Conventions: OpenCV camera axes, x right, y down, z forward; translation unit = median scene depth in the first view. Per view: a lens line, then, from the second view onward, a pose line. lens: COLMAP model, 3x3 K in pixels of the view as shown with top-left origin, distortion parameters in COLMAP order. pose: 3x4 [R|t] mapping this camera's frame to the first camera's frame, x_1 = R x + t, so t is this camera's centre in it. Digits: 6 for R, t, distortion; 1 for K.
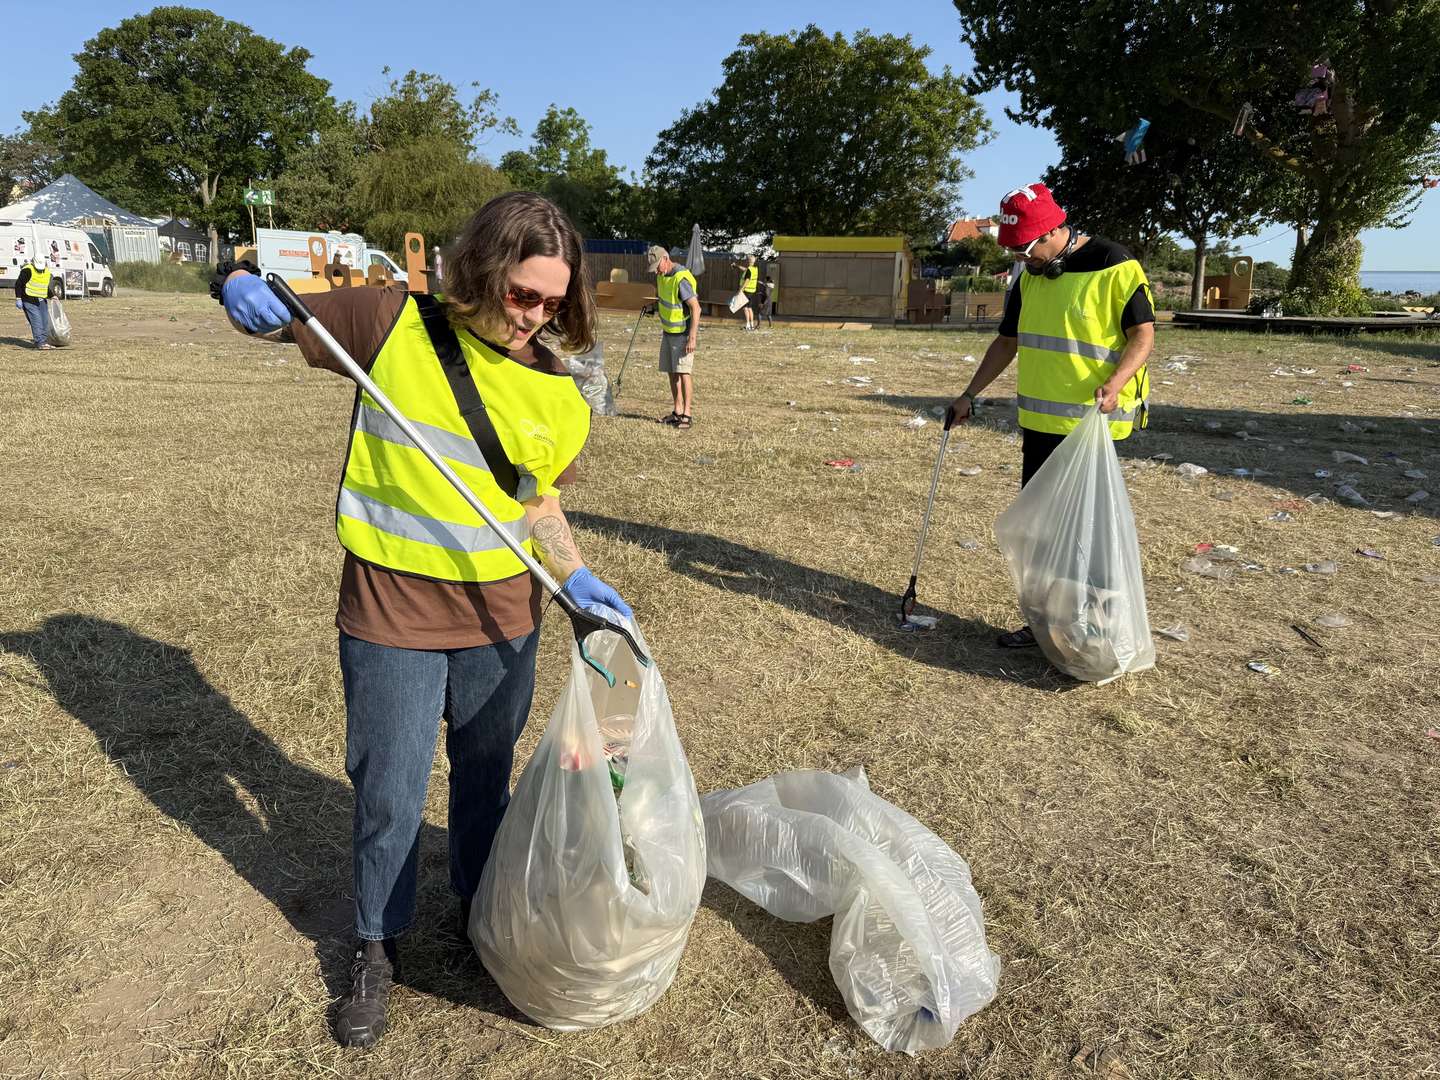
lens RADIAL K [[1006.8, 0, 717.7], [0, 1006.8, 540.7], [0, 0, 1]] dist [0.004832, -0.022270]
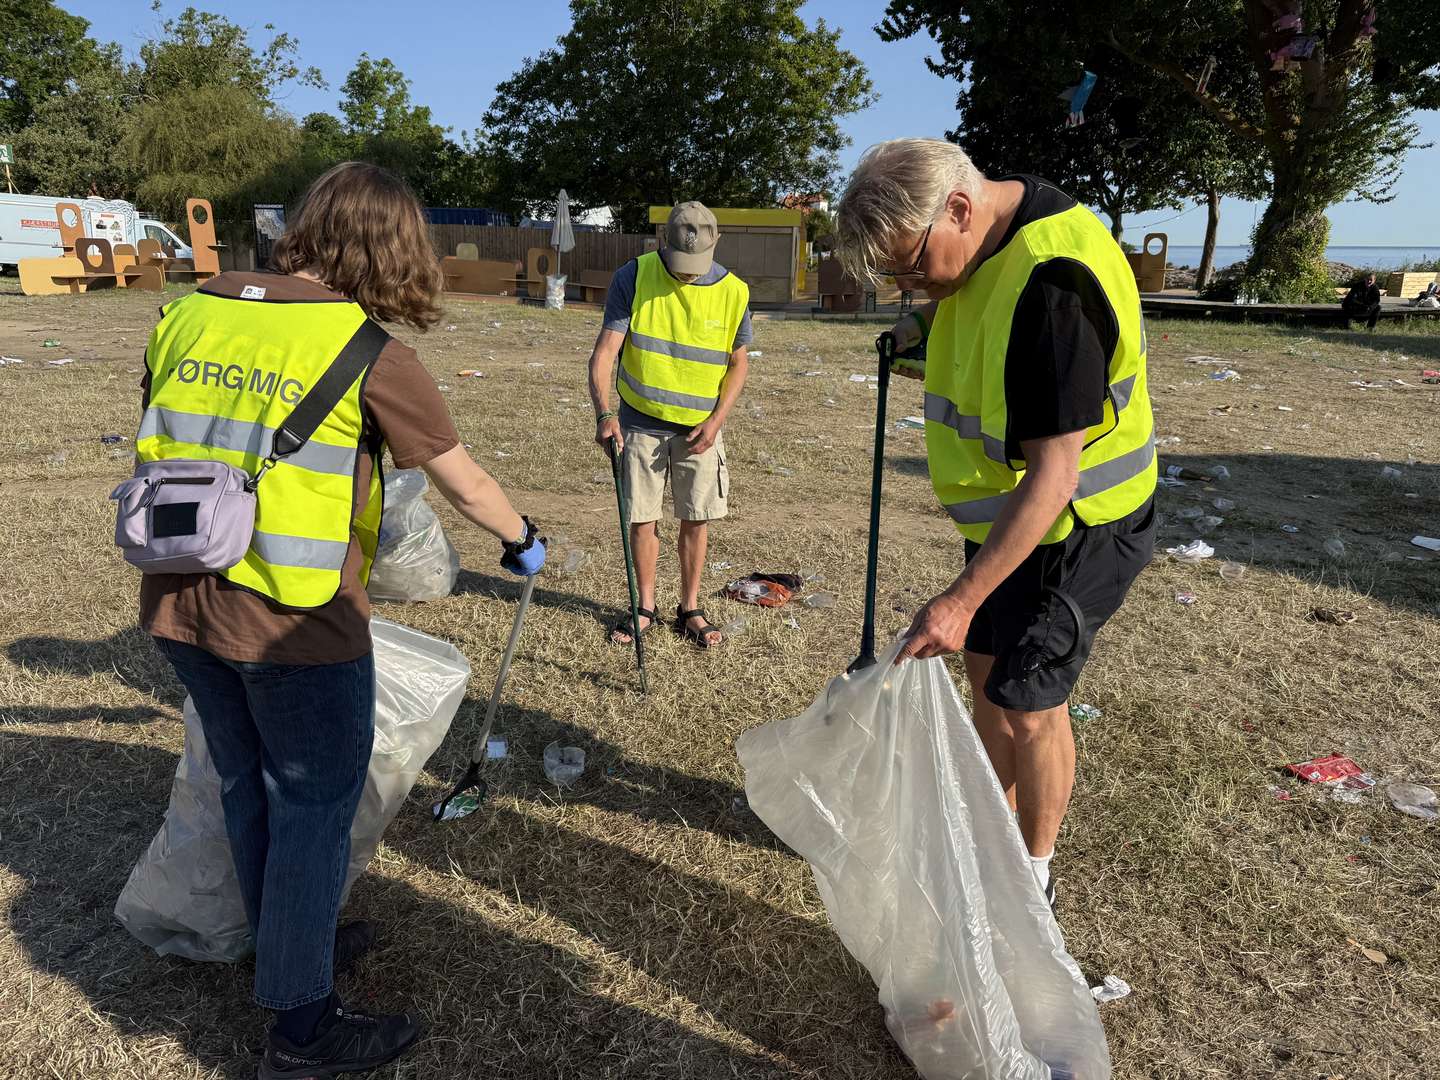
lens RADIAL K [[1013.4, 0, 718.7], [0, 1013.4, 540.1], [0, 0, 1]] dist [-0.009431, -0.001627]
pose [[0.985918, -0.043222, 0.161545, -0.027552], [0.039623, 0.998891, 0.025434, -0.030390], [-0.162465, -0.018675, 0.986538, 0.106837]]
